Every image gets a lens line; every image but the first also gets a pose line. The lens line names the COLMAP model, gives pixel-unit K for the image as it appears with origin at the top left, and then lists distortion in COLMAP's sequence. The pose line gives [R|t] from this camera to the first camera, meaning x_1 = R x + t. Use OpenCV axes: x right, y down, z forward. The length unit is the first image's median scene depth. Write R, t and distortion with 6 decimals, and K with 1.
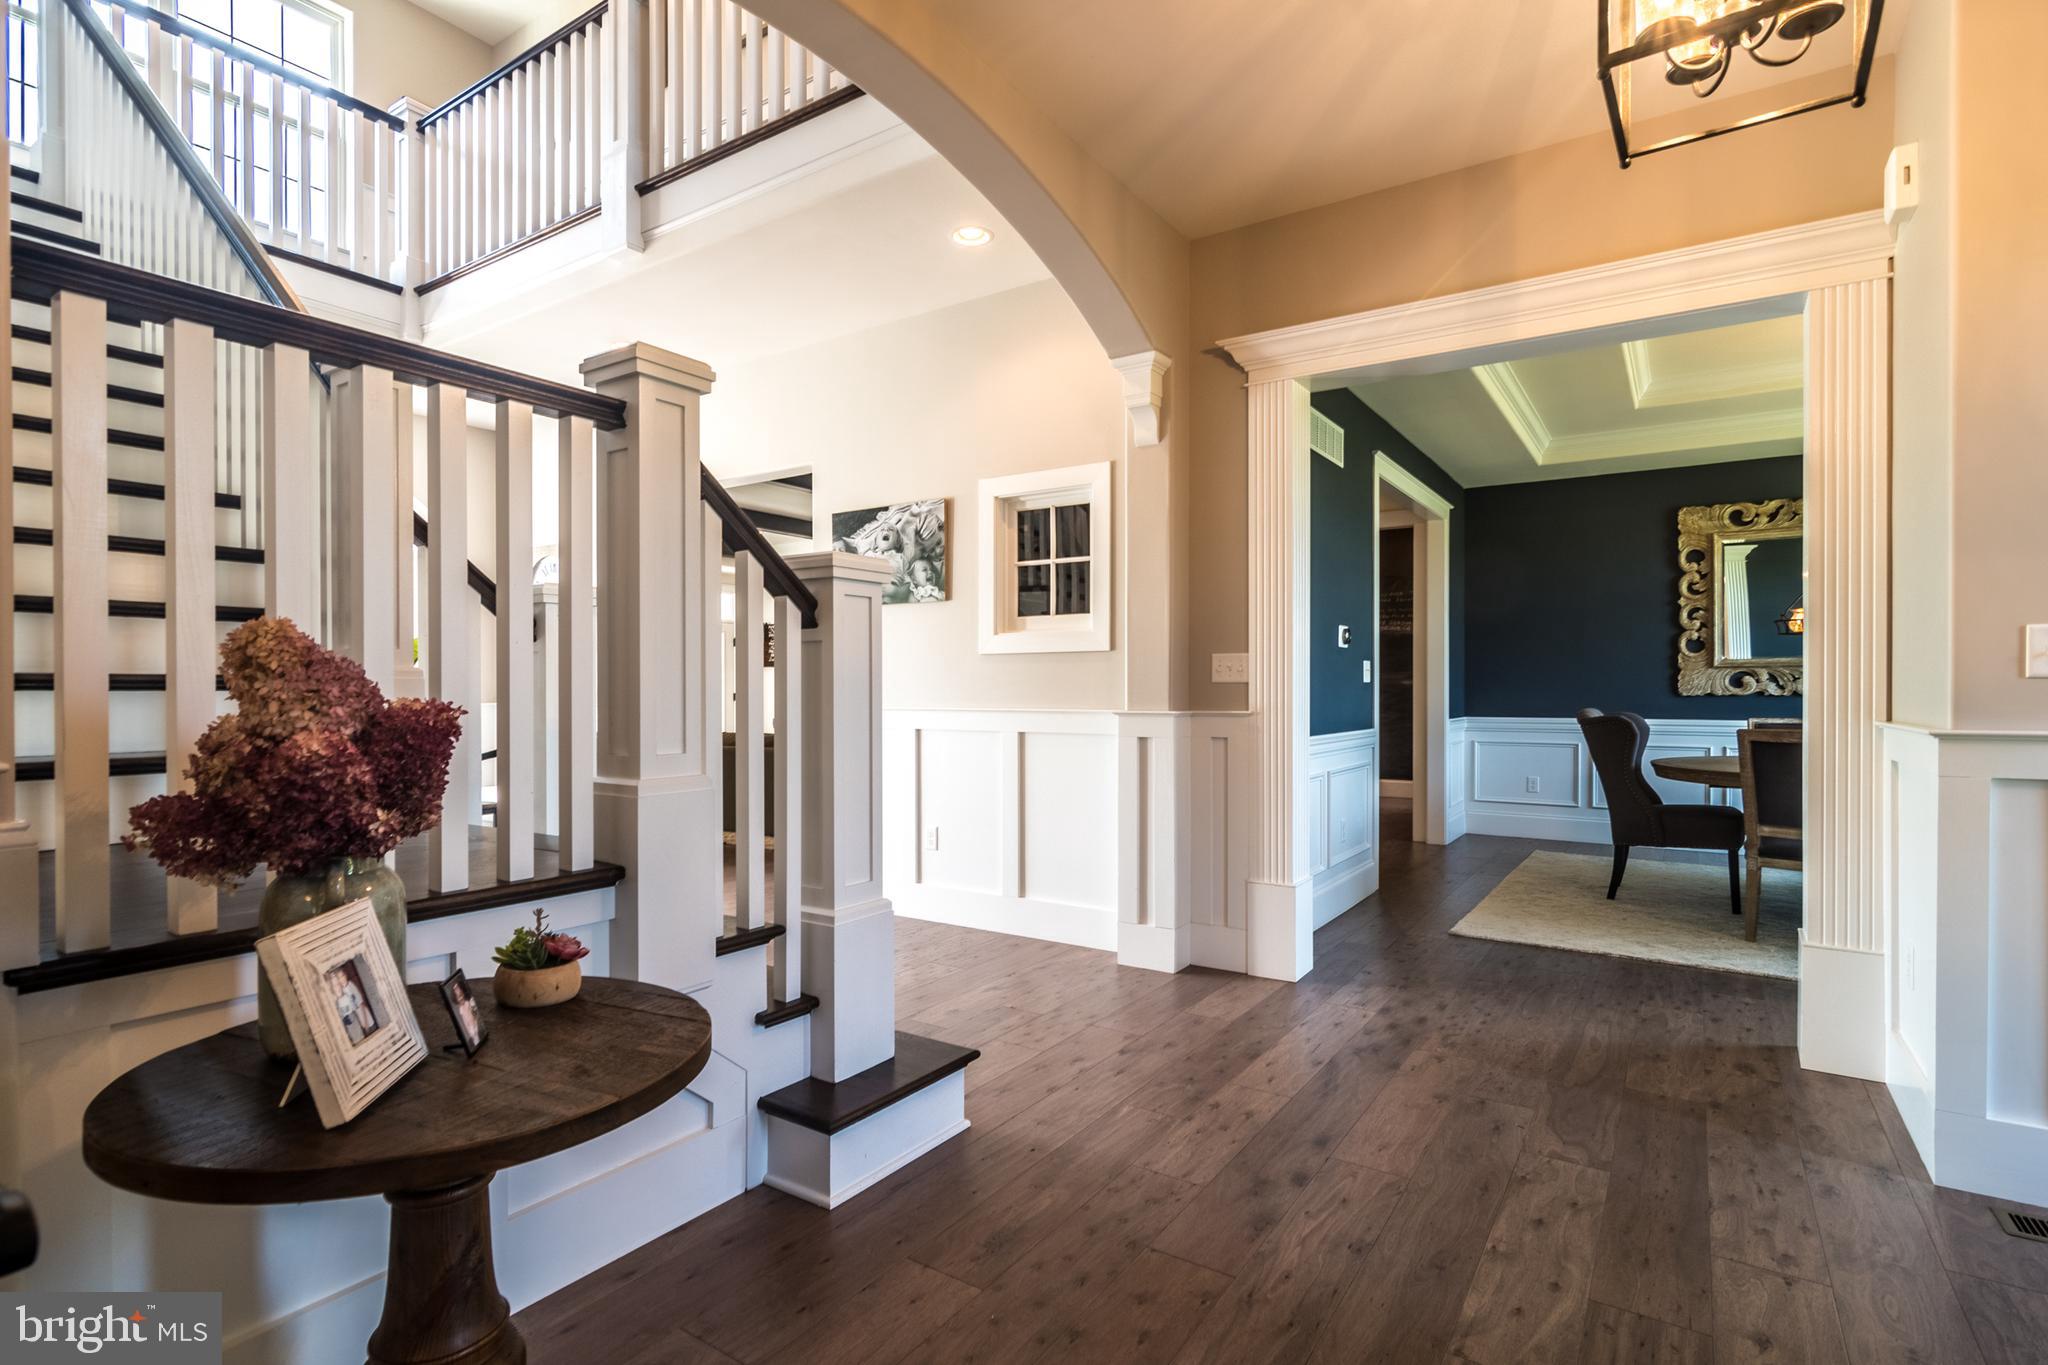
lens RADIAL K [[996.3, 0, 1020.8], [0, 996.3, 695.1], [0, 0, 1]] dist [-0.005032, 0.001891]
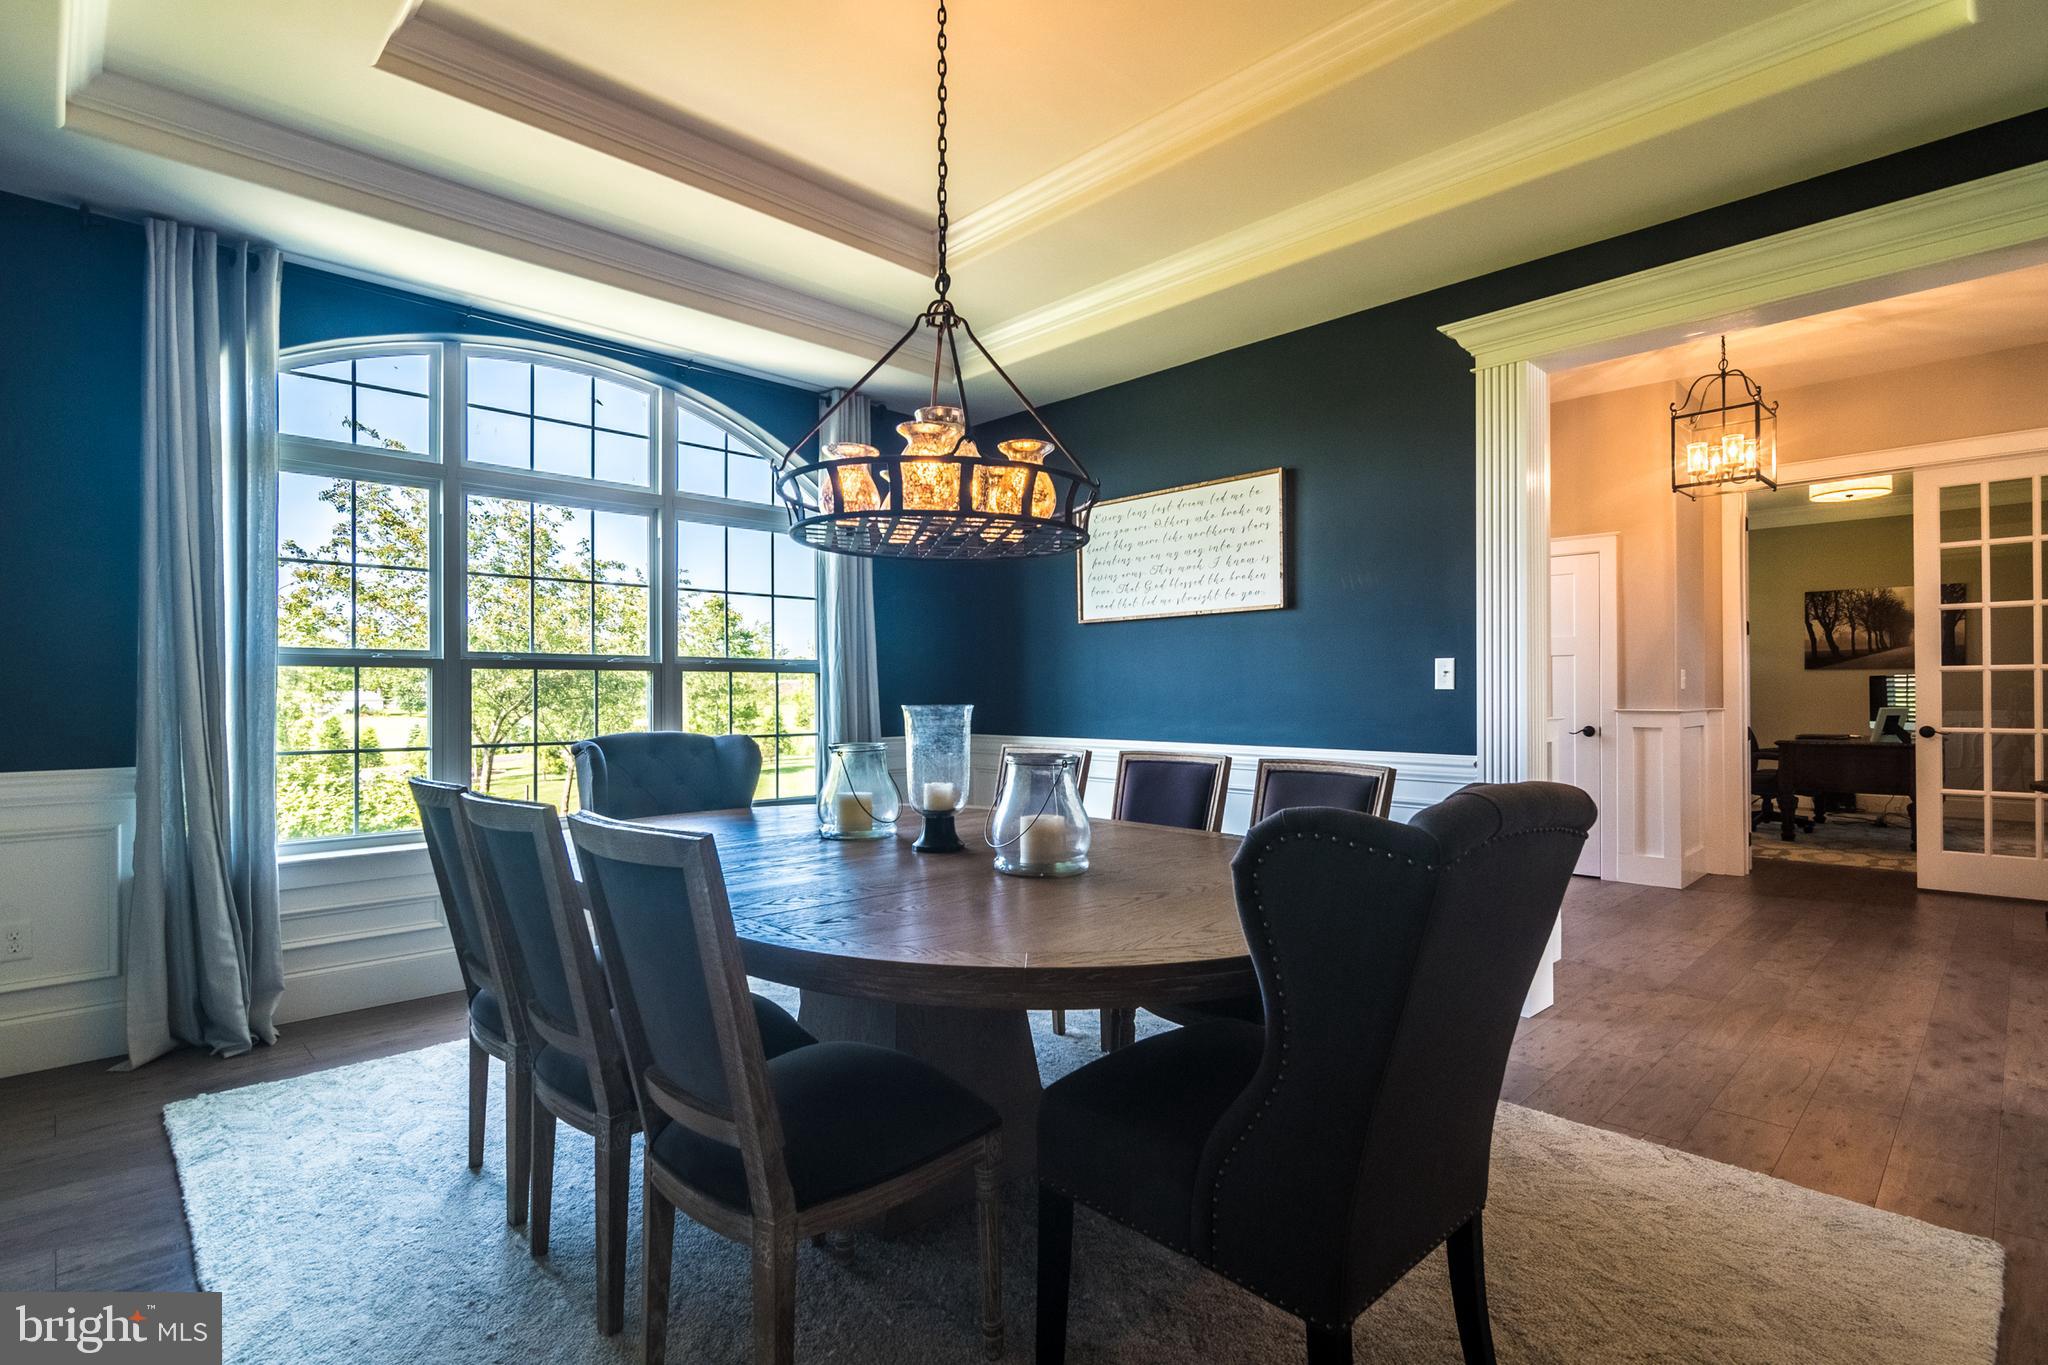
lens RADIAL K [[996.3, 0, 1013.5], [0, 996.3, 689.3], [0, 0, 1]] dist [-0.005032, 0.001891]
pose [[-0.979618, 0.007790, 0.200719, 1.134811], [0.008102, 0.999967, 0.000731, -0.023823], [-0.200707, 0.002342, -0.979649, 2.237164]]
